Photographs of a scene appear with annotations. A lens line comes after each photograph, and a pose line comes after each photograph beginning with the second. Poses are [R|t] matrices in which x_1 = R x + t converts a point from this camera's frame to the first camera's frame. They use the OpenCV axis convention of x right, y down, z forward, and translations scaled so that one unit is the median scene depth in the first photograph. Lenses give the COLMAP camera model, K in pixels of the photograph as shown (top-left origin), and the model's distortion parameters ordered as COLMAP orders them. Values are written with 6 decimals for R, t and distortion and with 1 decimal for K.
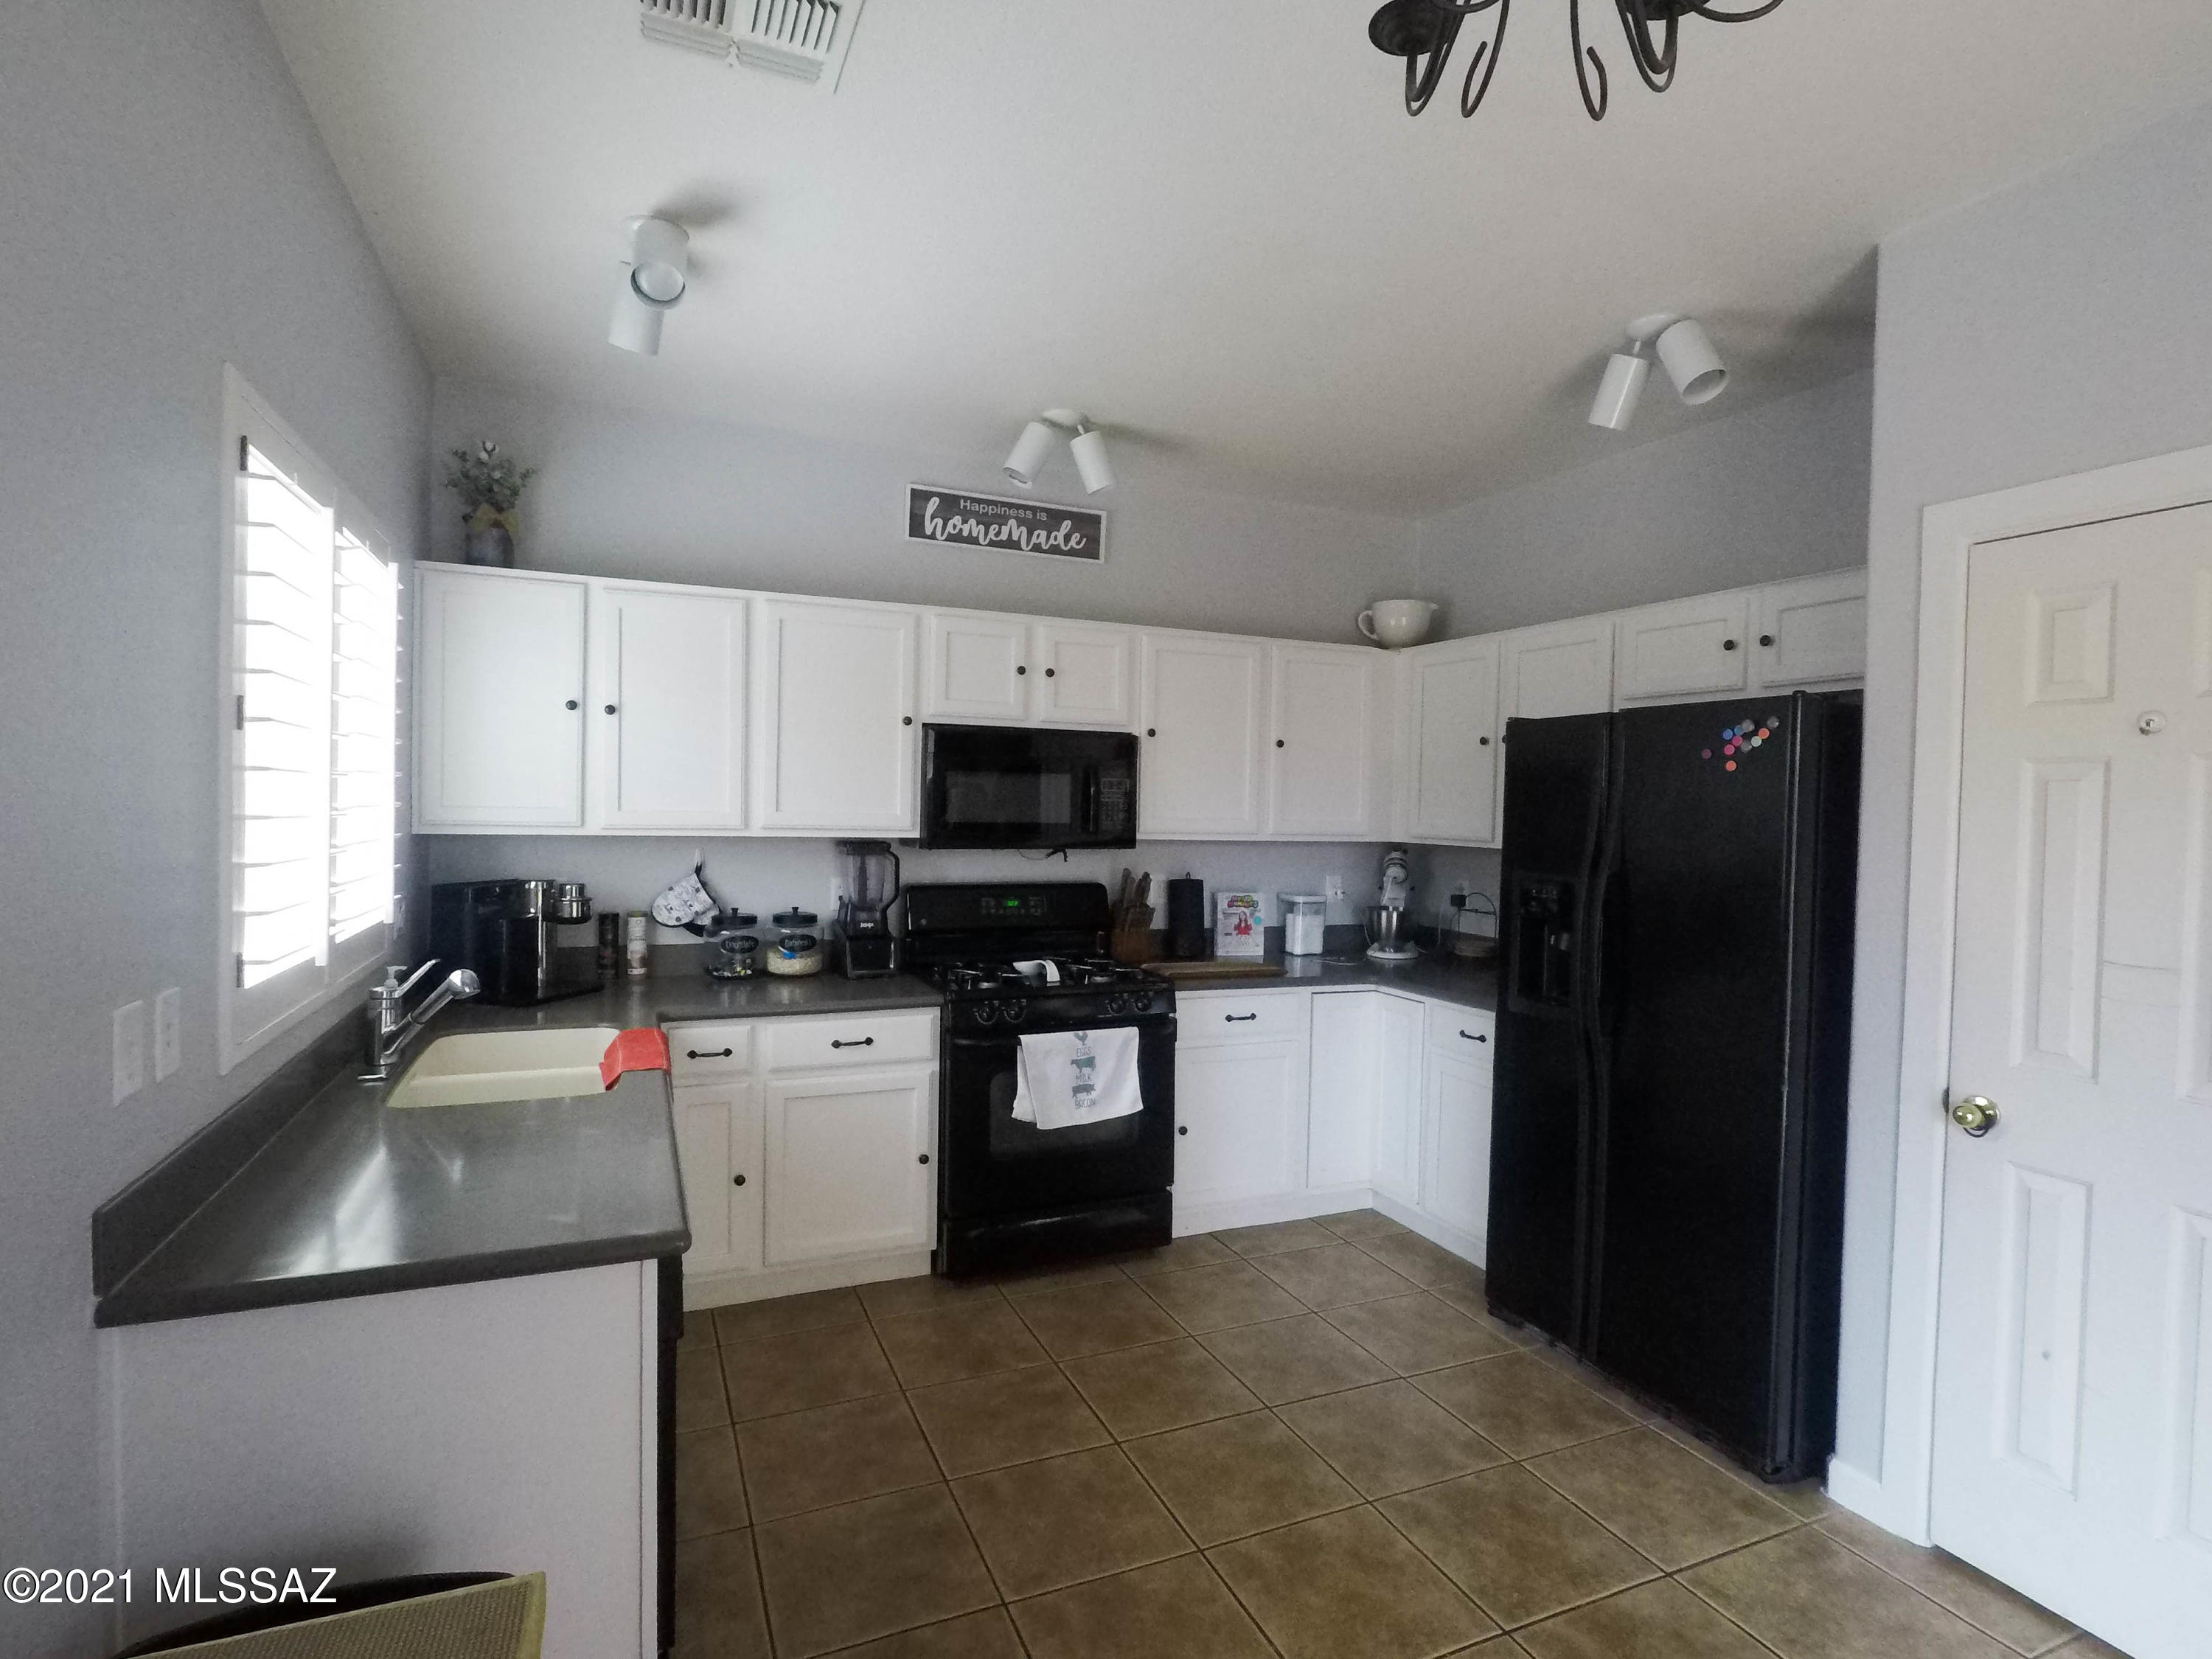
lens RADIAL K [[1110.5, 0, 1100.6], [0, 1110.5, 830.3], [0, 0, 1]] dist [-0.023954, 0.005633]
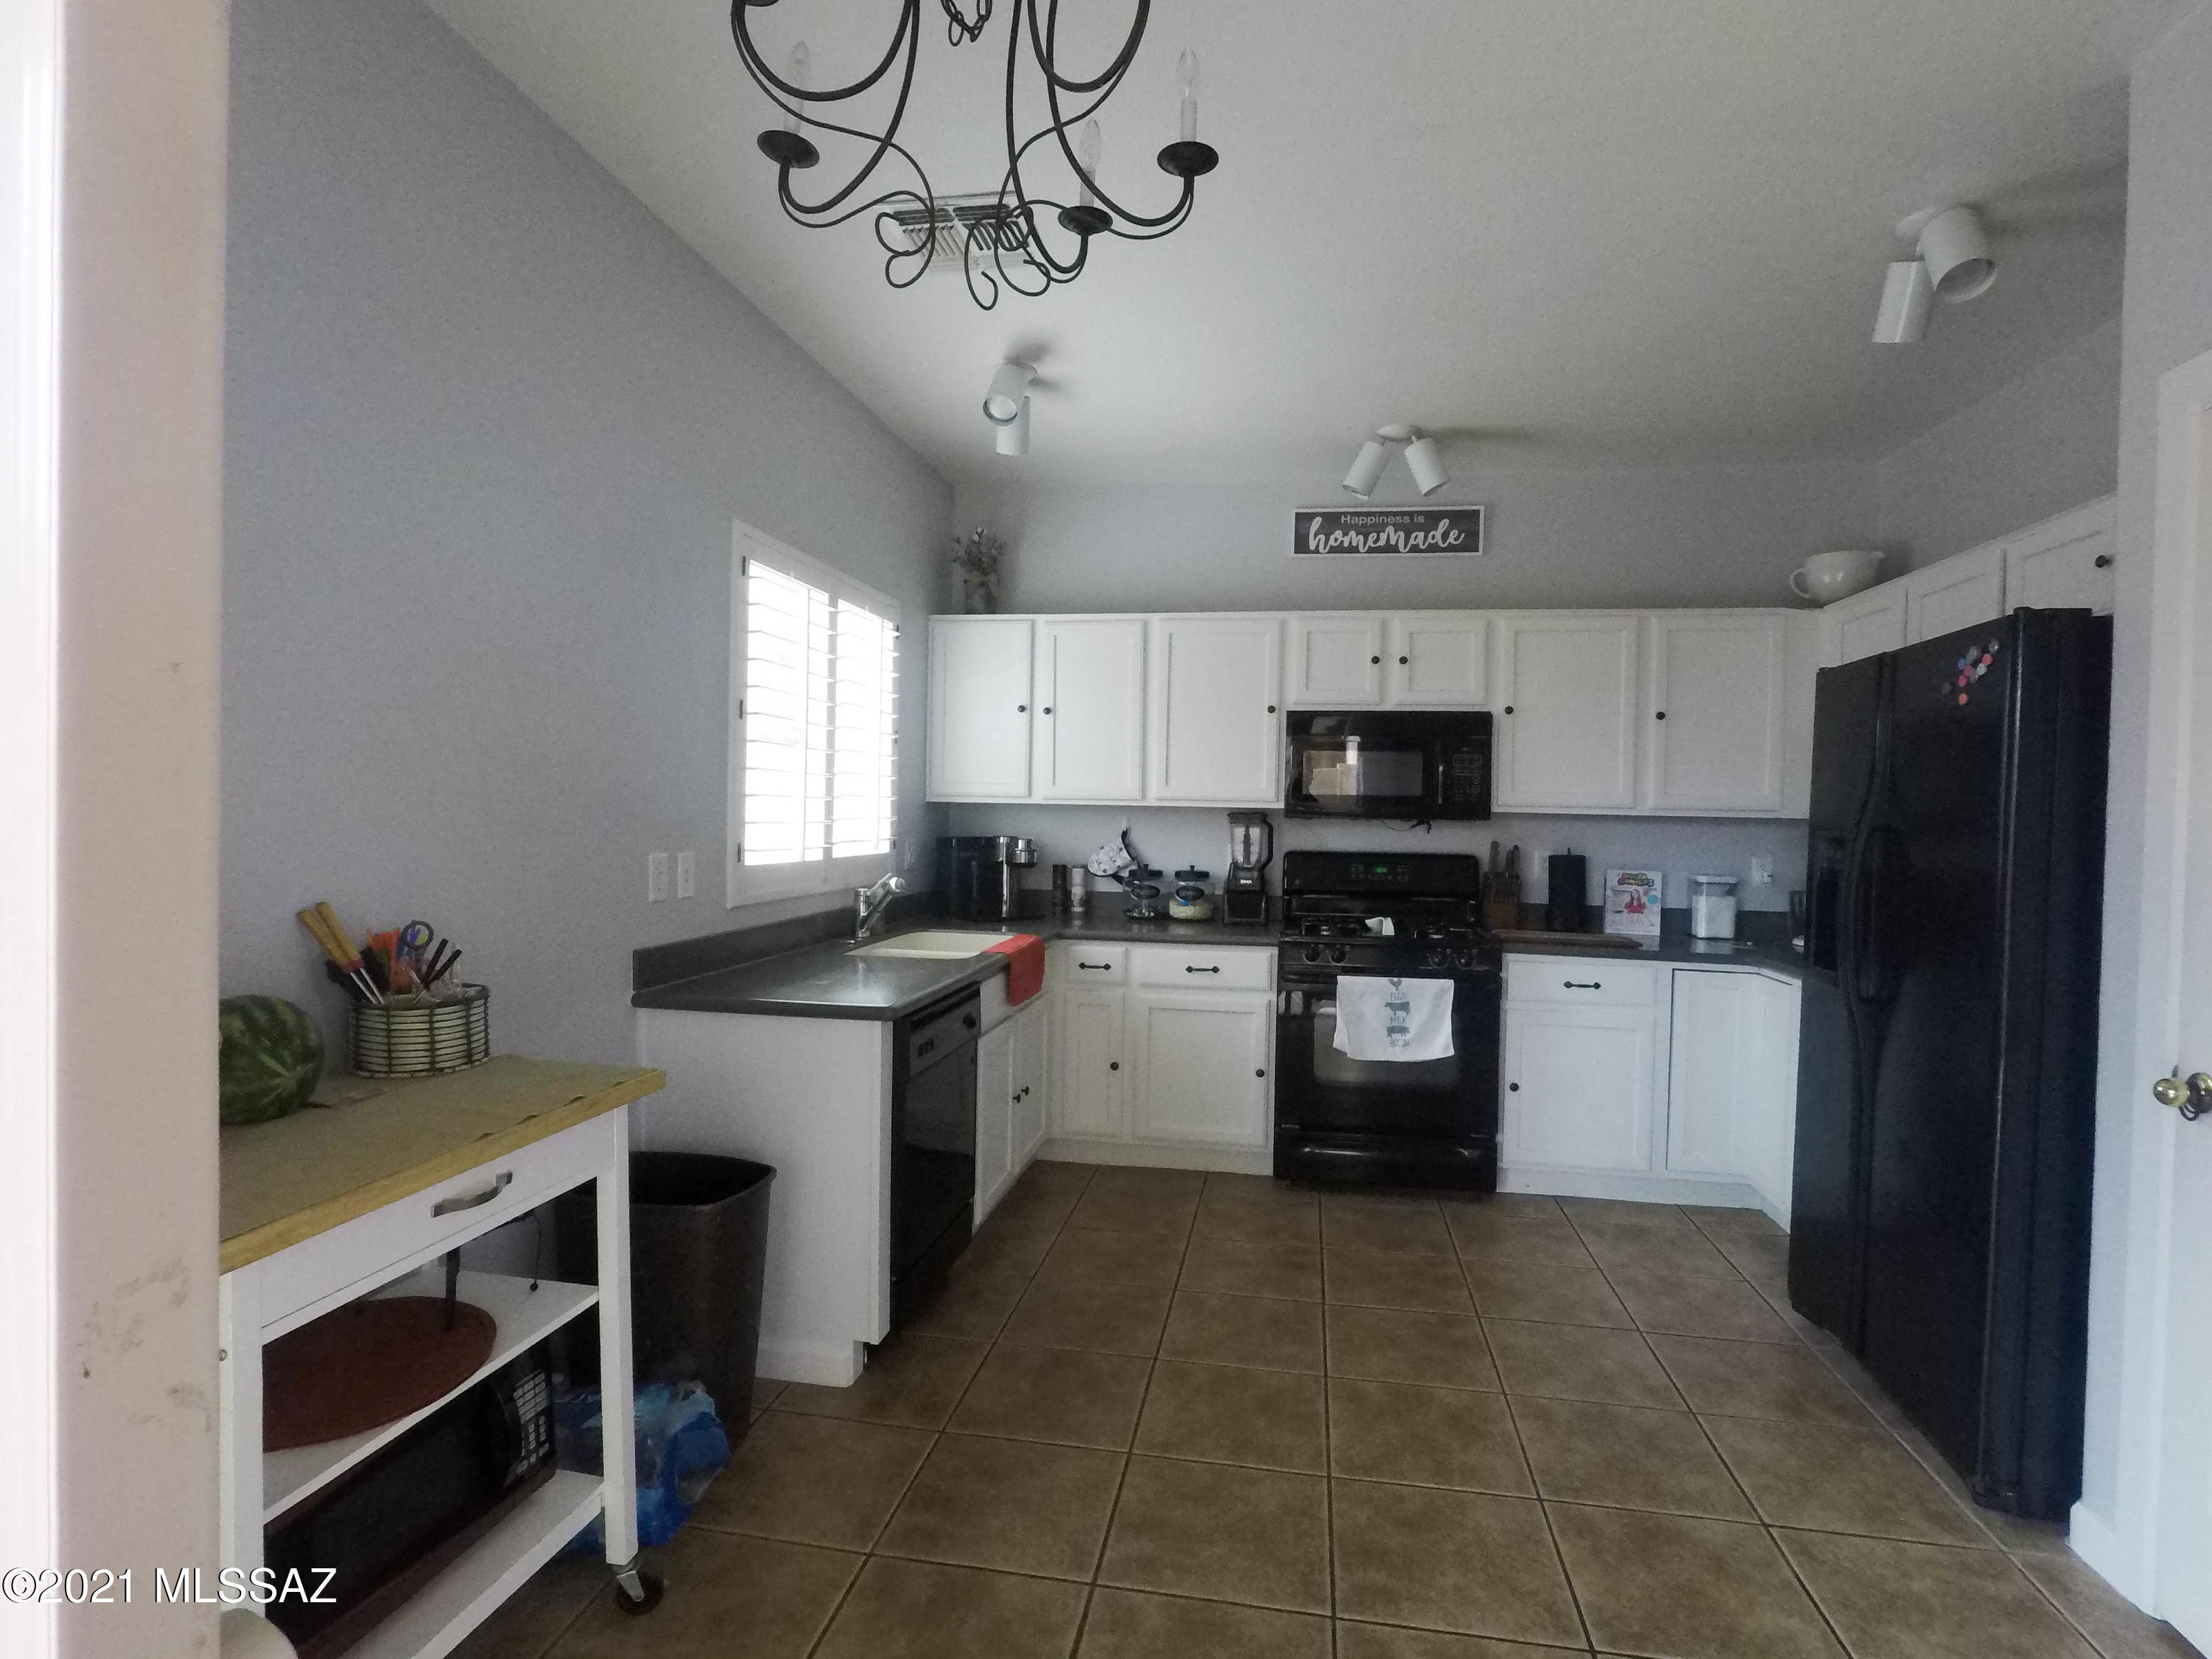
lens RADIAL K [[1110.5, 0, 1108.6], [0, 1110.5, 826.8], [0, 0, 1]] dist [-0.023954, 0.005633]
pose [[0.836658, 0.003823, -0.547712, 0.345920], [-0.014922, 0.999764, -0.015815, 0.050687], [0.547522, 0.021404, 0.836517, -0.091270]]
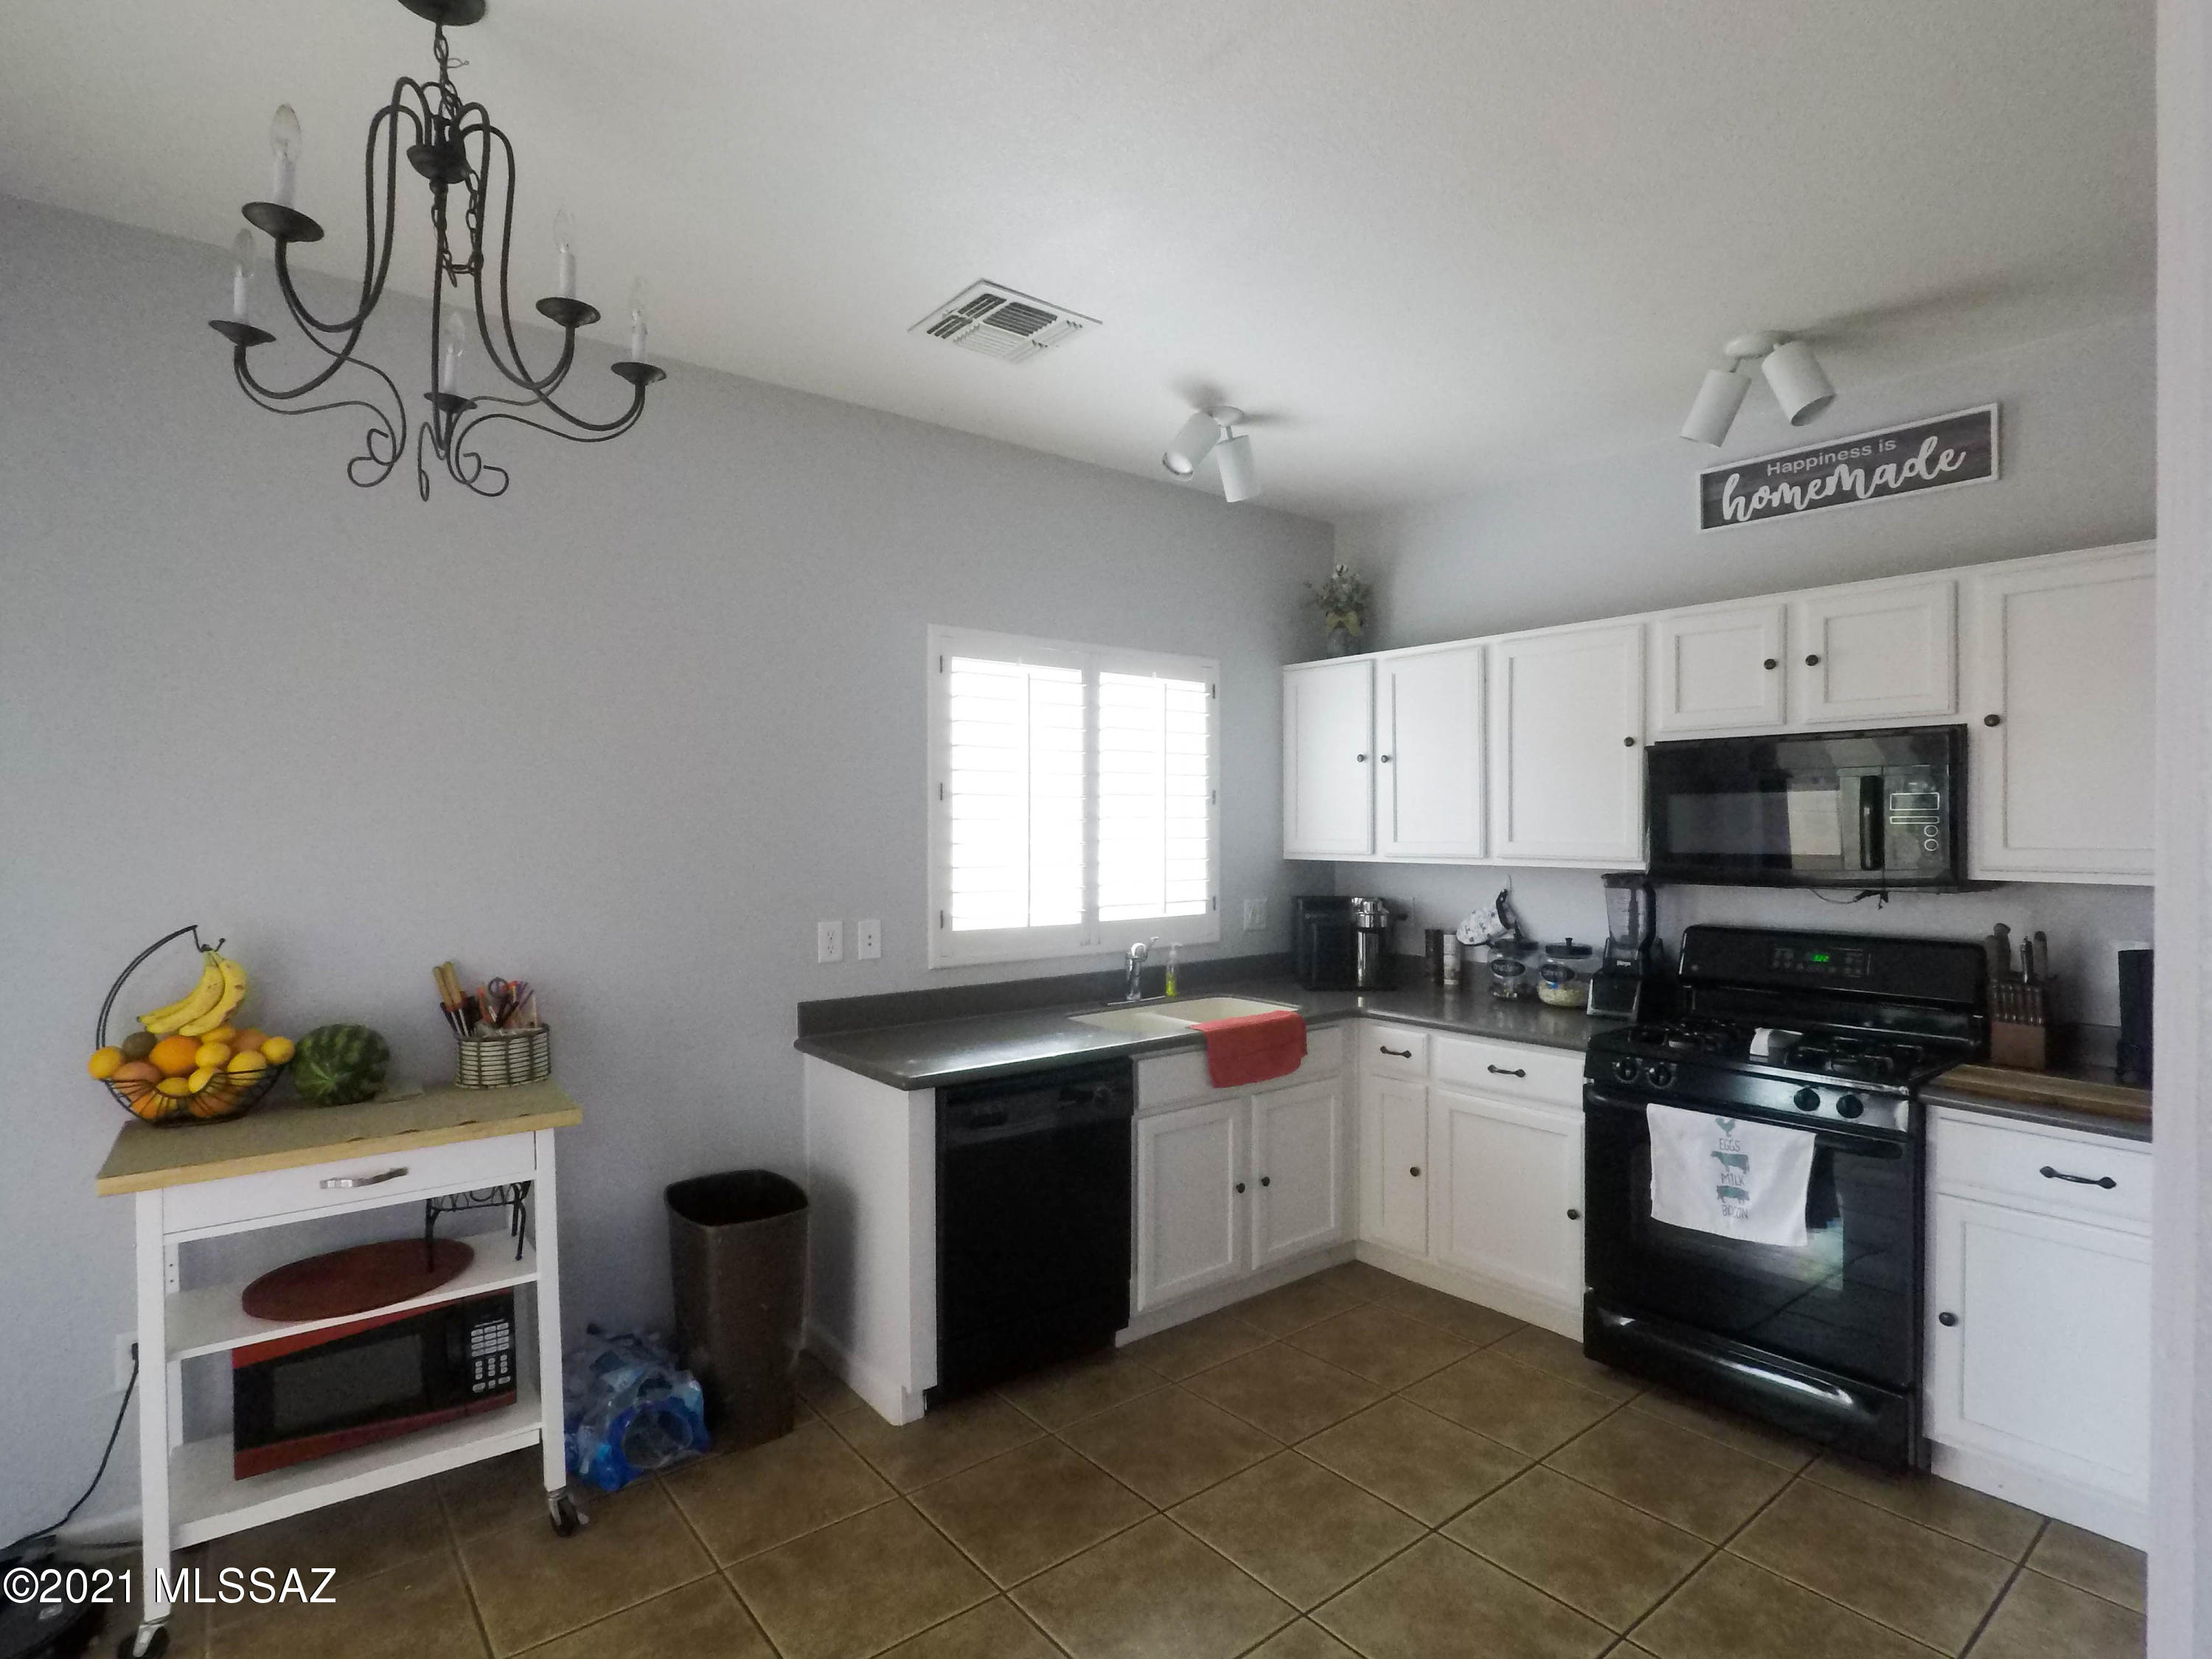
lens RADIAL K [[1110.5, 0, 1112.1], [0, 1110.5, 829.5], [0, 0, 1]] dist [-0.023954, 0.005633]
pose [[0.270811, -0.018414, -0.962456, 0.611238], [-0.017509, 0.999557, -0.024051, 0.003047], [0.962473, 0.023364, 0.270368, 0.359467]]
